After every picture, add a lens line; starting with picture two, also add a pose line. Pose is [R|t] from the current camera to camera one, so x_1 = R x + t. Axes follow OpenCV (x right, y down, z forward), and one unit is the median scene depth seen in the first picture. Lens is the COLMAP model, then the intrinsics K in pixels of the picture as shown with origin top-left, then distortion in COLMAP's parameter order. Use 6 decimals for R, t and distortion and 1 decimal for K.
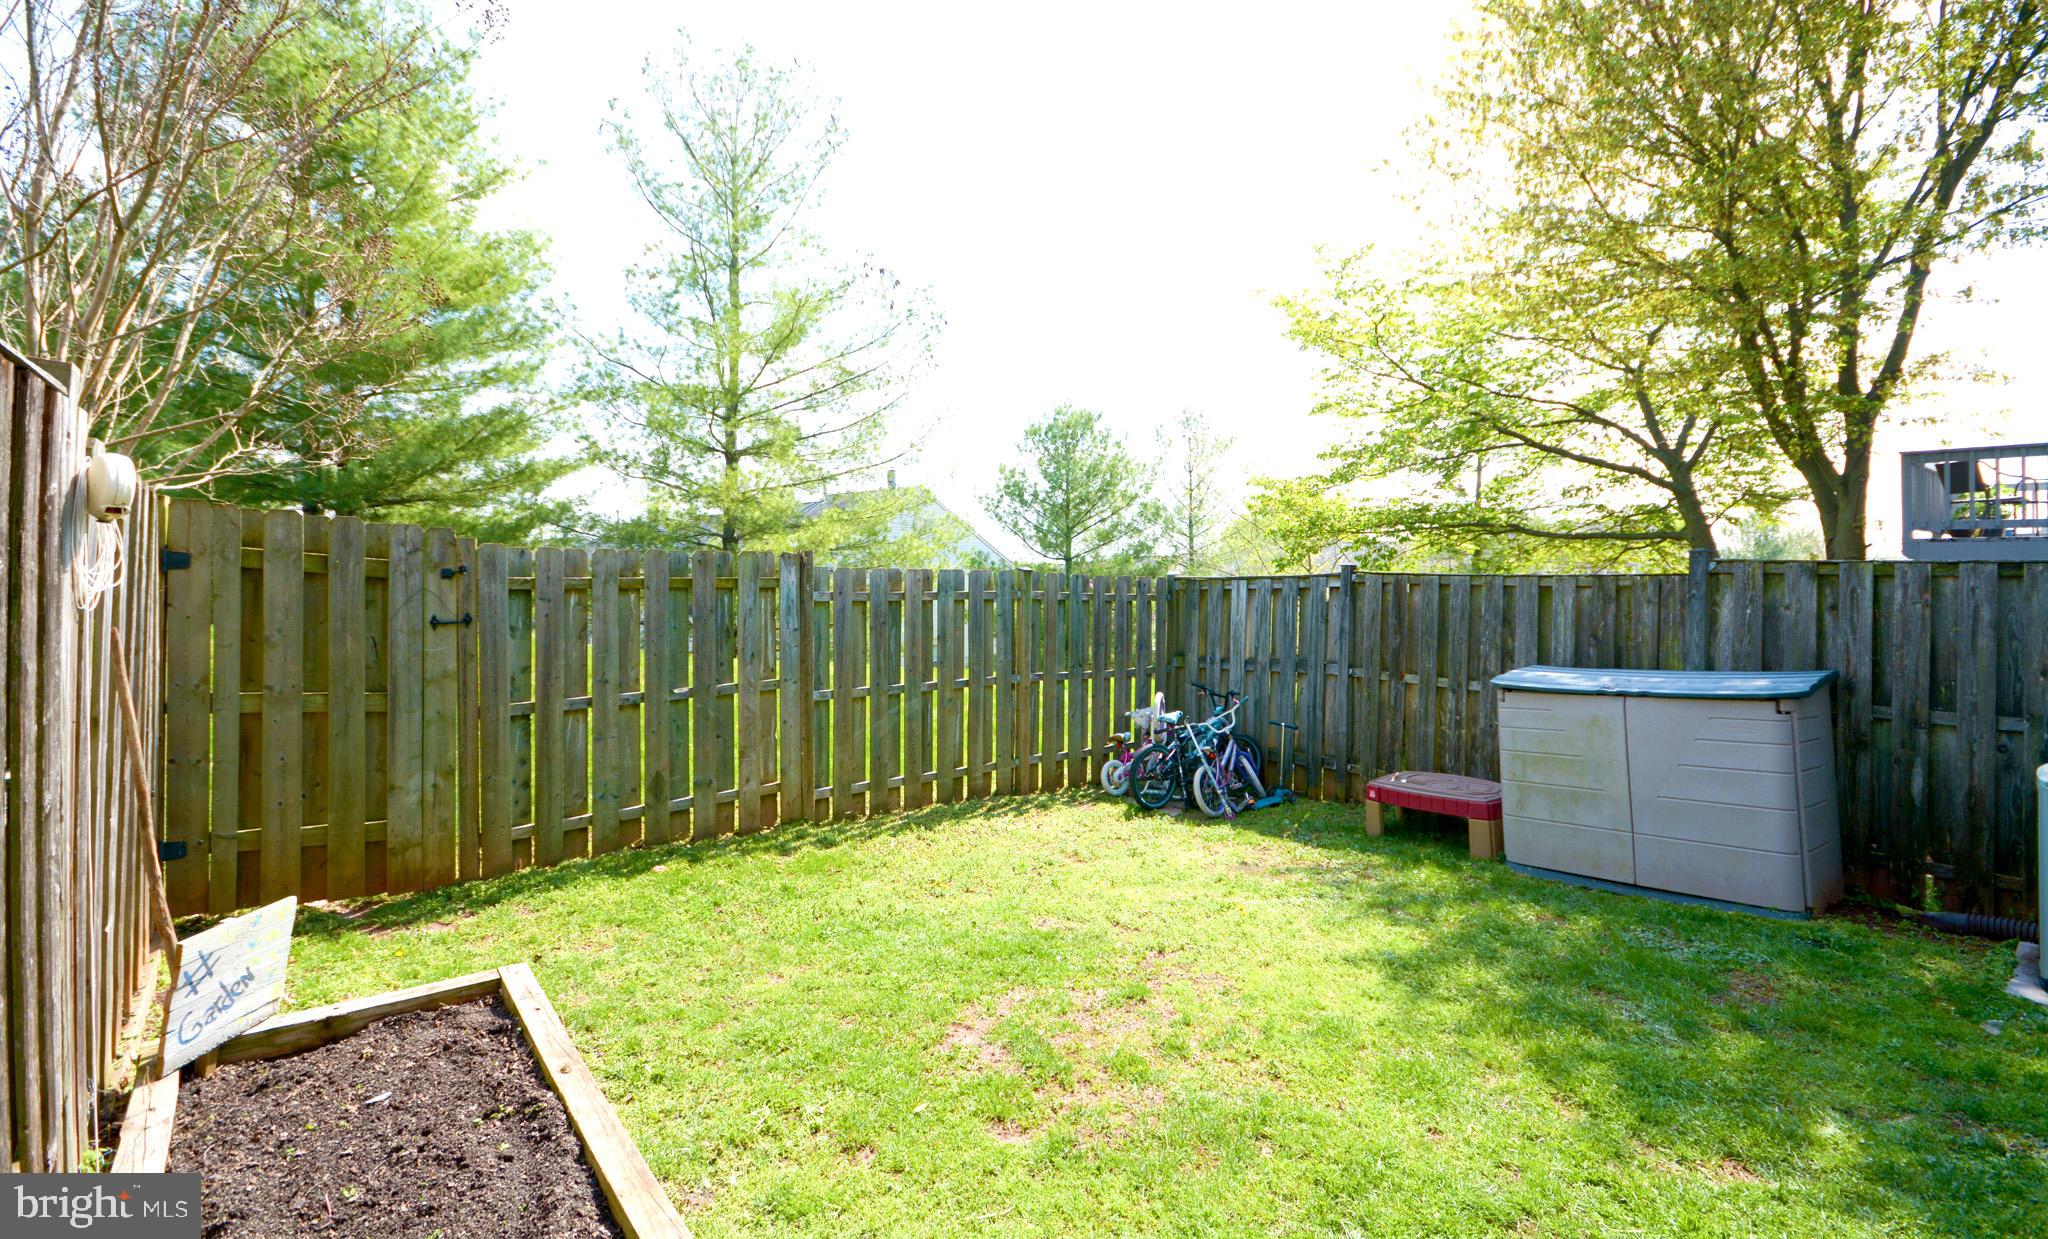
lens RADIAL K [[926.9, 0, 1044.5], [0, 926.9, 564.5], [0, 0, 1]] dist [0.018744, 0.002455]
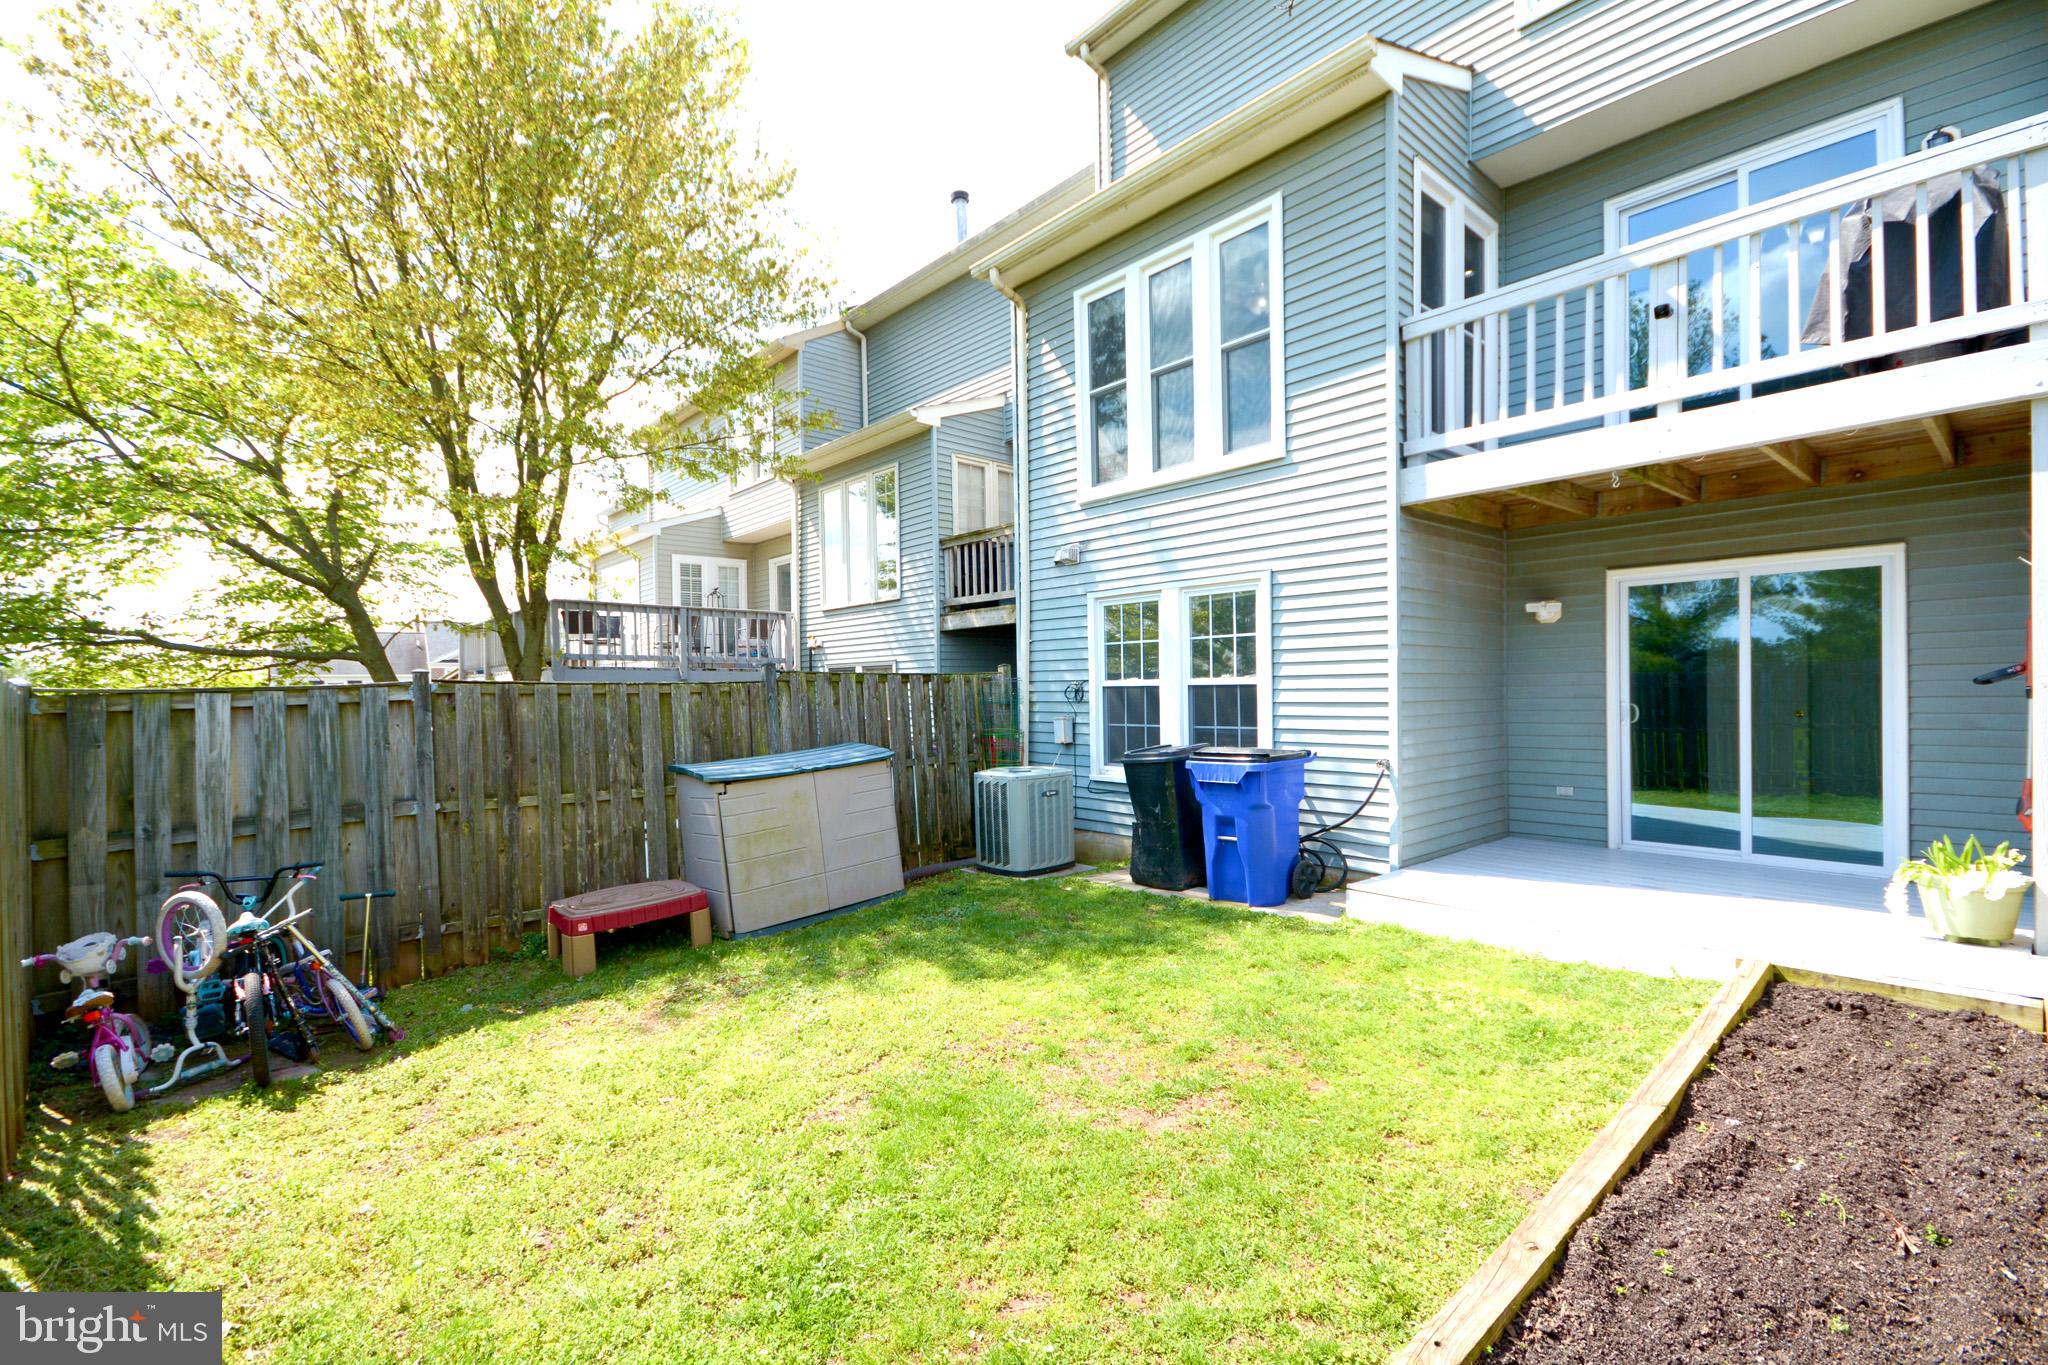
lens RADIAL K [[898.8, 0, 1028.9], [0, 898.8, 695.9], [0, 0, 1]] dist [0.001828, 0.000384]
pose [[-0.053623, 0.002301, 0.998559, -0.516018], [0.013846, 0.999903, -0.001561, 0.033245], [-0.998465, 0.013743, -0.053650, 0.606801]]
